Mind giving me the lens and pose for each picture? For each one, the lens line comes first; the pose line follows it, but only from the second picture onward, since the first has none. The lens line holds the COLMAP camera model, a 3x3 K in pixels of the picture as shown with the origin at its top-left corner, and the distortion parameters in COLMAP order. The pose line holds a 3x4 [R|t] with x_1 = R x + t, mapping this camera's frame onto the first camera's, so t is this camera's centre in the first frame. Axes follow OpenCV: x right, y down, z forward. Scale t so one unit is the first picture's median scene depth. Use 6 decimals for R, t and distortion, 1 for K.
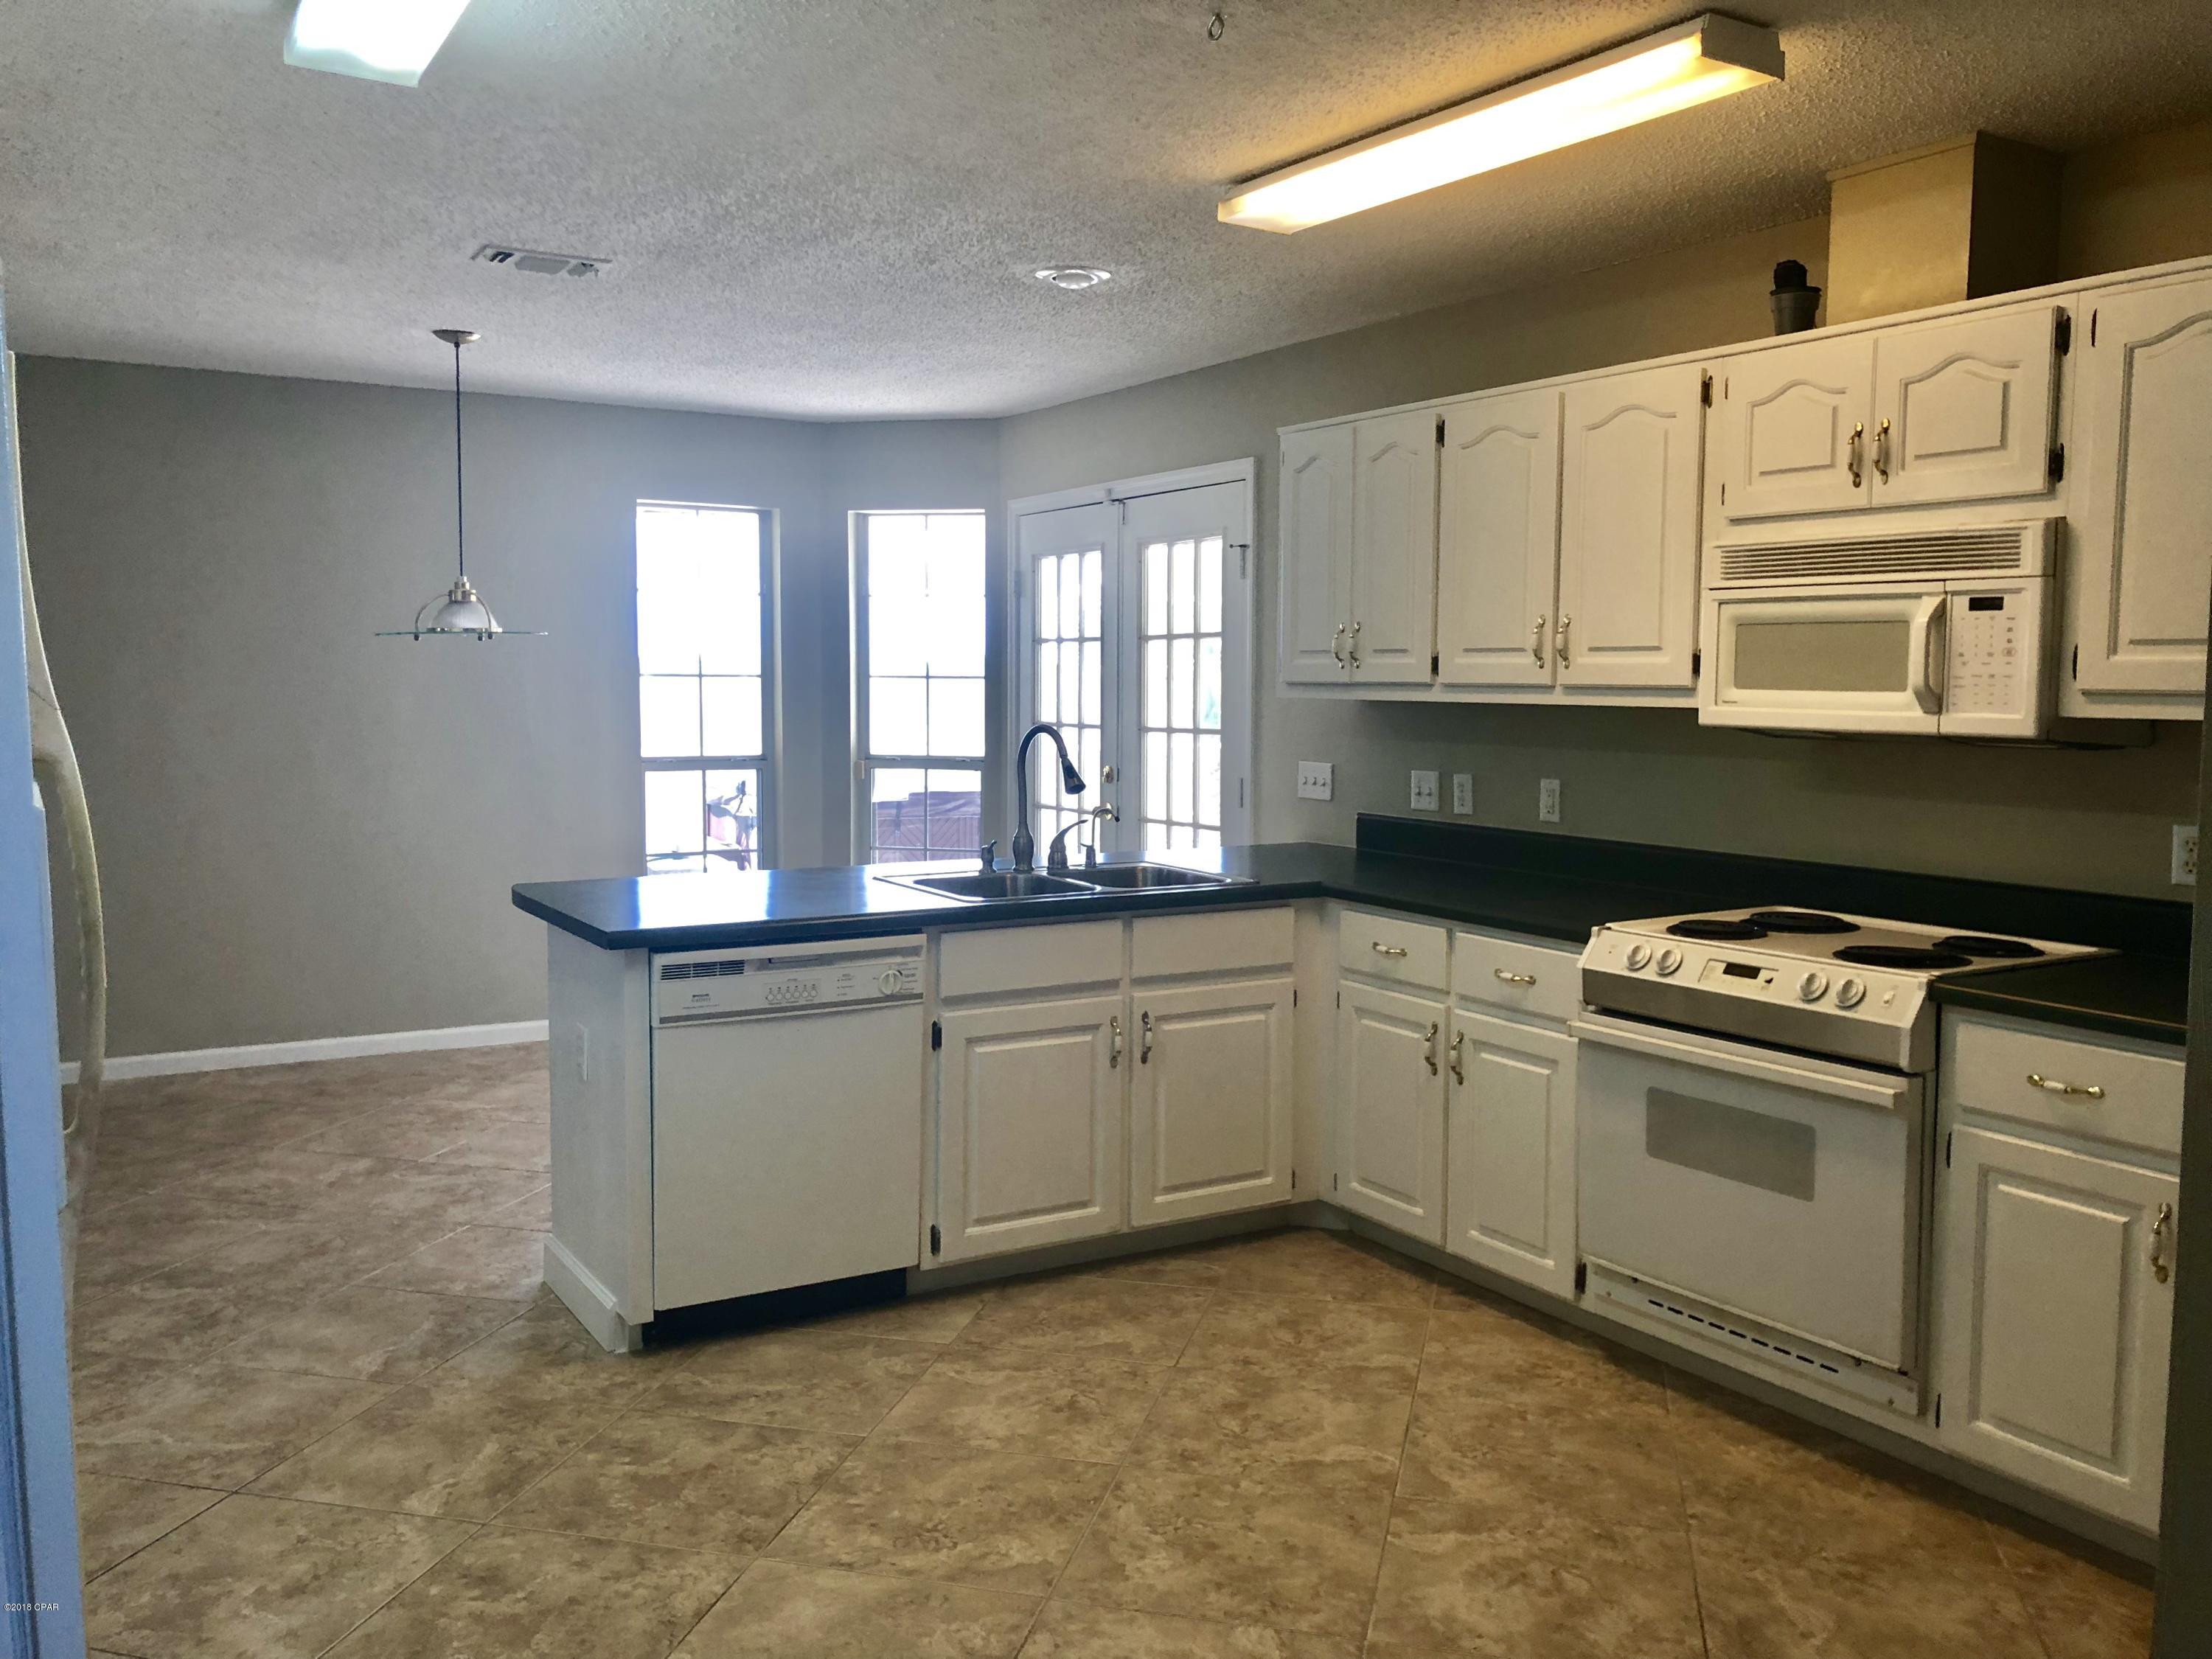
lens RADIAL K [[1827.4, 0, 1070.8], [0, 1827.4, 807.4], [0, 0, 1]] dist [0.028305, -0.013326]
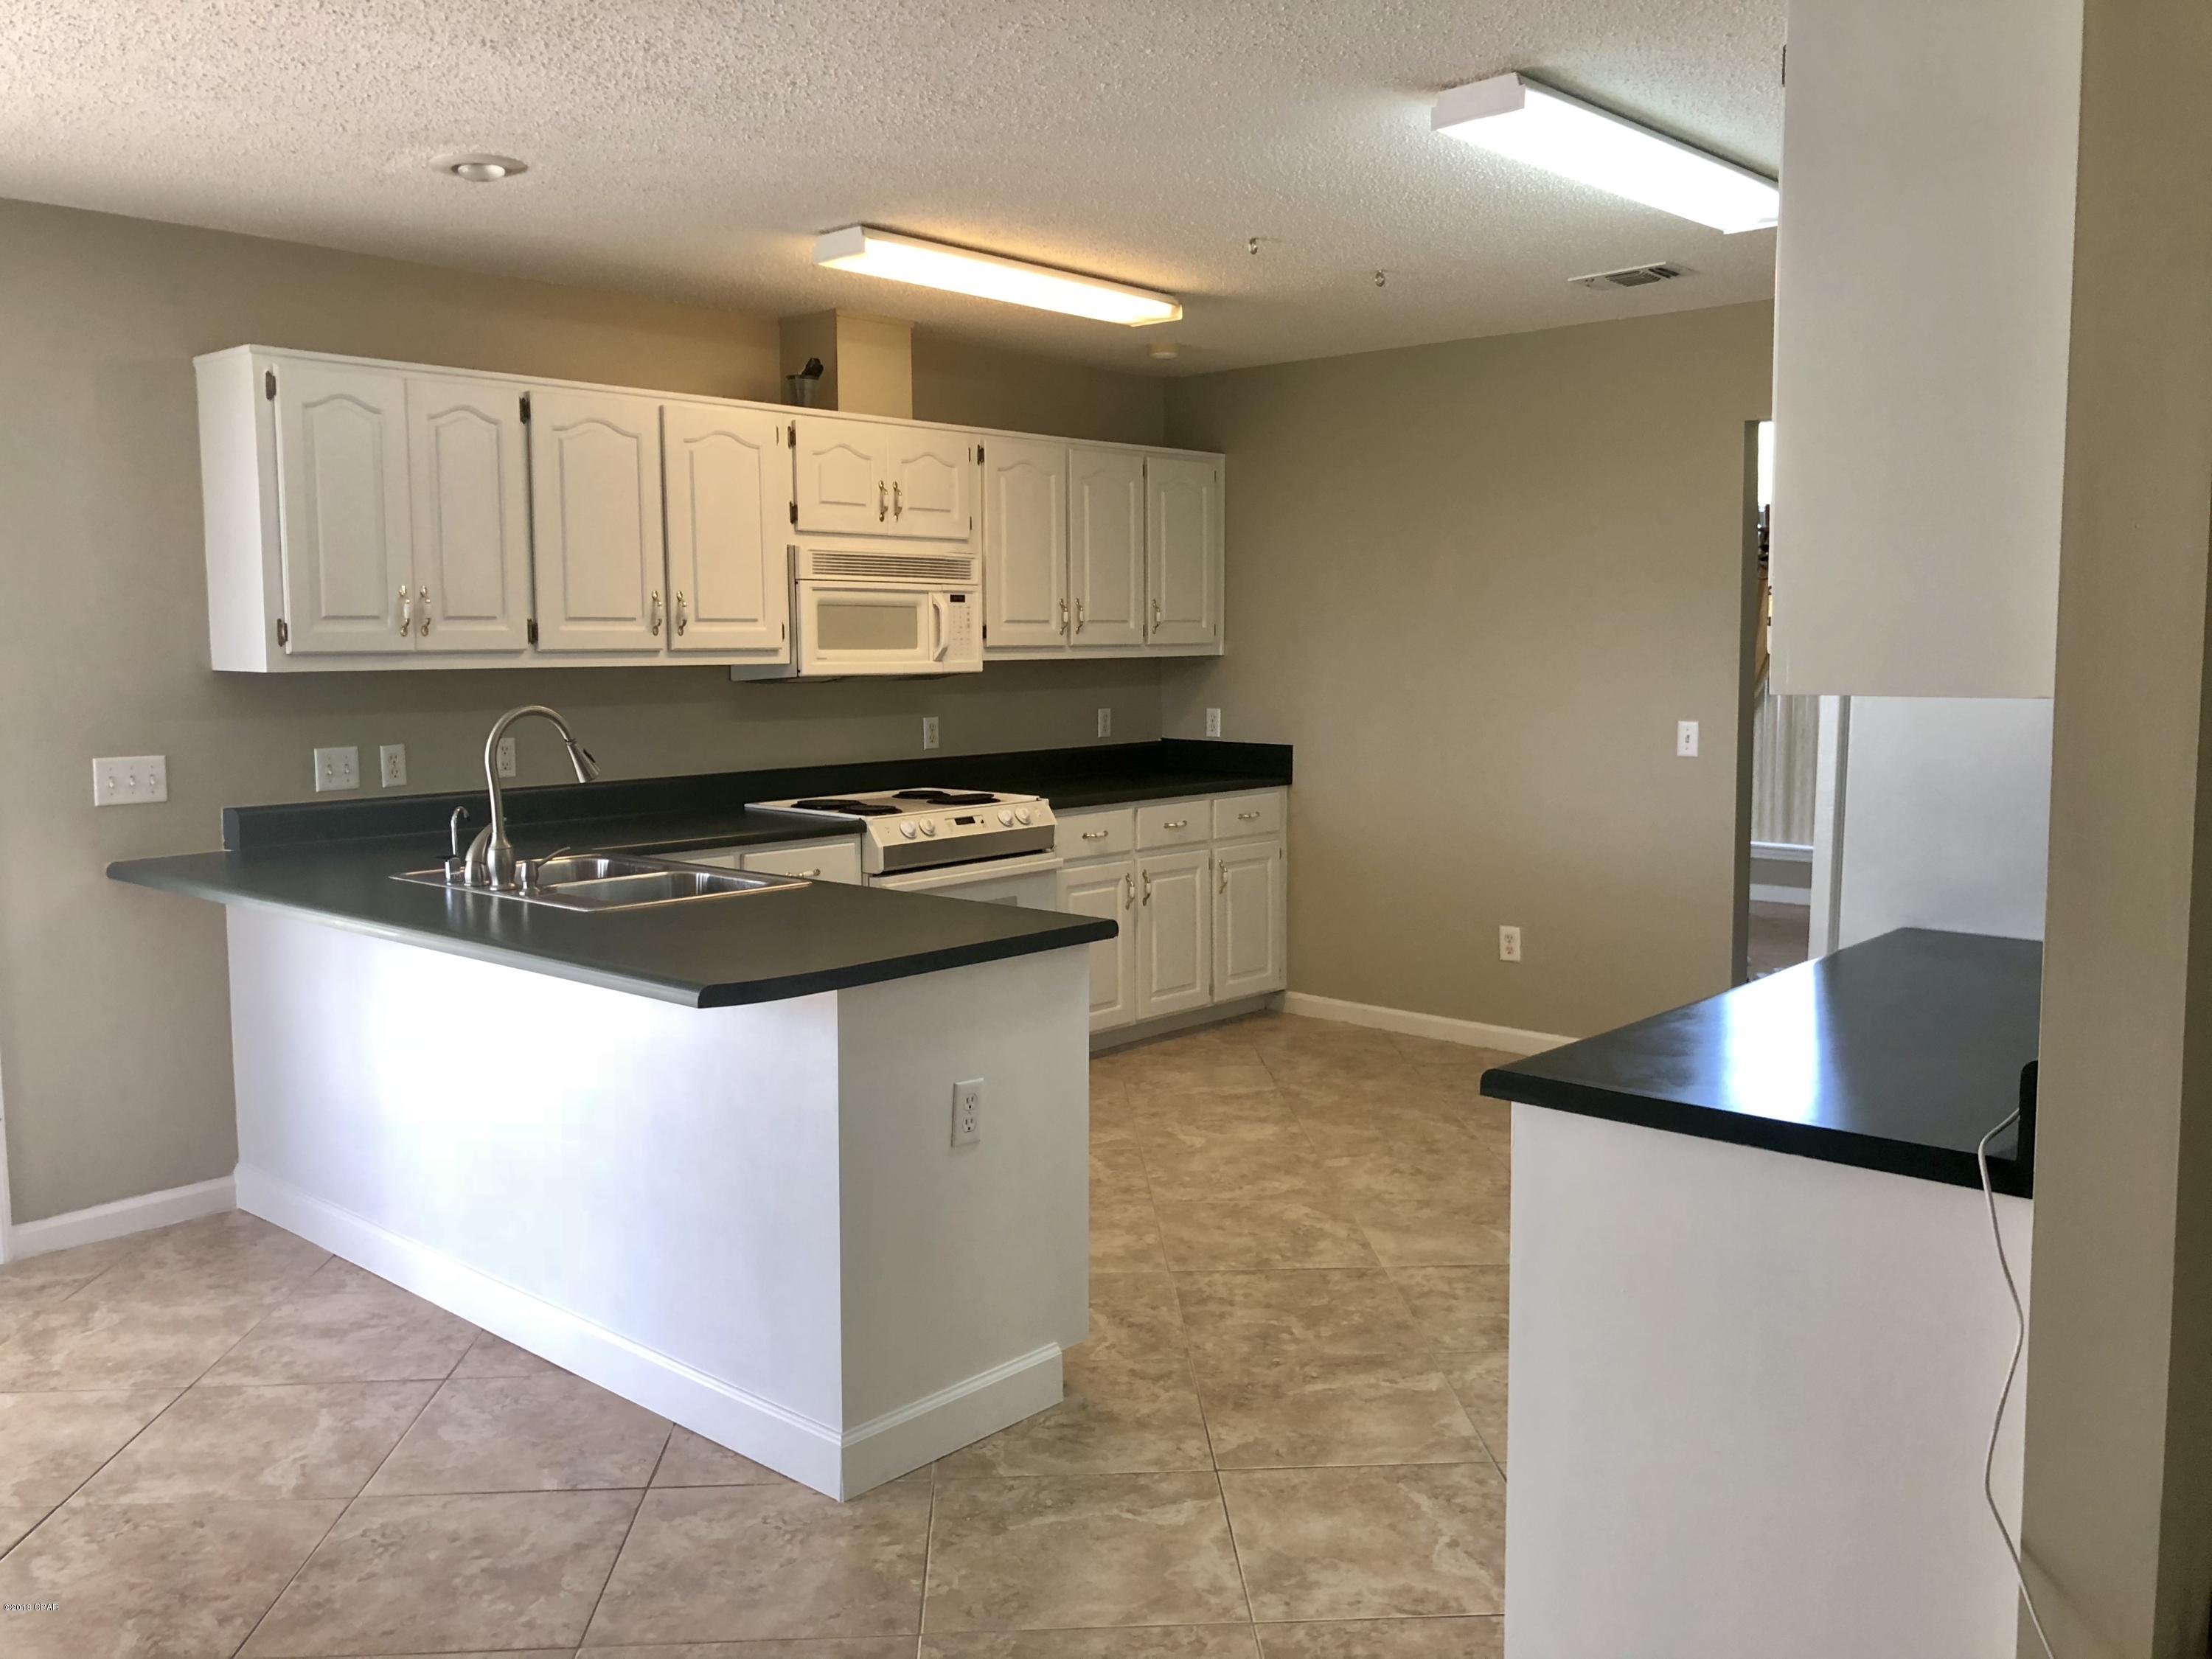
lens RADIAL K [[1827.4, 0, 1111.6], [0, 1827.4, 809.9], [0, 0, 1]] dist [0.028305, -0.013326]
pose [[-0.302156, -0.099812, 0.948019, -1.207746], [0.072246, 0.989245, 0.127179, -0.117185], [-0.950517, 0.106919, -0.291695, 1.341687]]
